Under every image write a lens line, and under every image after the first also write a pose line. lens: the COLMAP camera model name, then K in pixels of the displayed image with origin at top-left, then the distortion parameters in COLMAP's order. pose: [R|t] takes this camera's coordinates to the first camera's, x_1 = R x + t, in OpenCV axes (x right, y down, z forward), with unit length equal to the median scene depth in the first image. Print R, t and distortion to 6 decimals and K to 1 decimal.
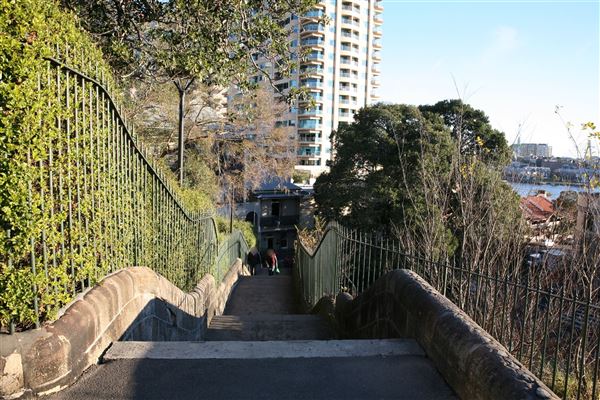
lens RADIAL K [[412.6, 0, 300.3], [0, 412.6, 205.5], [0, 0, 1]] dist [-0.111823, 0.090779]
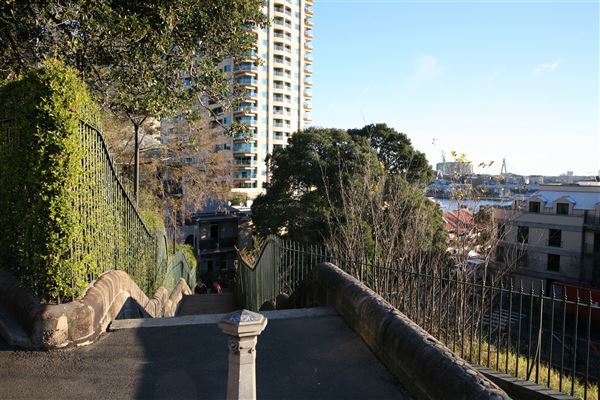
lens RADIAL K [[412.6, 0, 300.3], [0, 412.6, 205.5], [0, 0, 1]] dist [-0.111823, 0.090779]
pose [[0.987855, -0.029623, 0.152527, -0.003255], [0.037709, 0.998017, -0.050398, 0.004065], [-0.150732, 0.055538, 0.987013, -0.038917]]
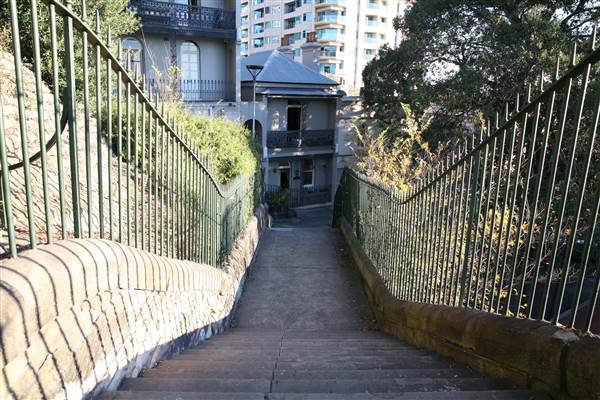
lens RADIAL K [[412.6, 0, 300.3], [0, 412.6, 205.5], [0, 0, 1]] dist [-0.111823, 0.090779]
pose [[0.999771, 0.004364, -0.020961, -0.043830], [-0.001348, 0.989895, 0.141799, 0.053455], [0.021368, -0.141738, 0.989674, 0.474479]]
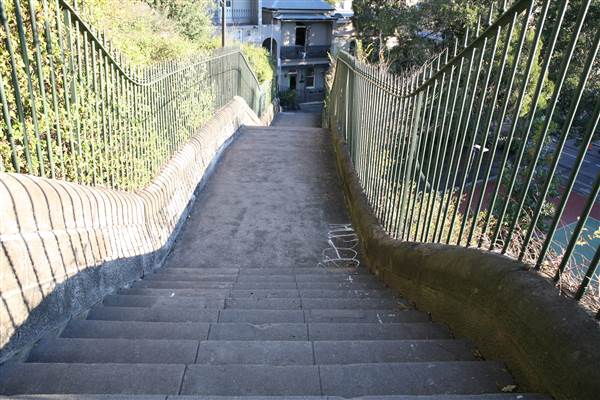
lens RADIAL K [[412.6, 0, 300.3], [0, 412.6, 205.5], [0, 0, 1]] dist [-0.111823, 0.090779]
pose [[0.997925, 0.043817, -0.047177, -0.012523], [-0.023546, 0.930316, 0.366003, 0.028815], [0.059927, -0.364133, 0.929417, 0.204684]]
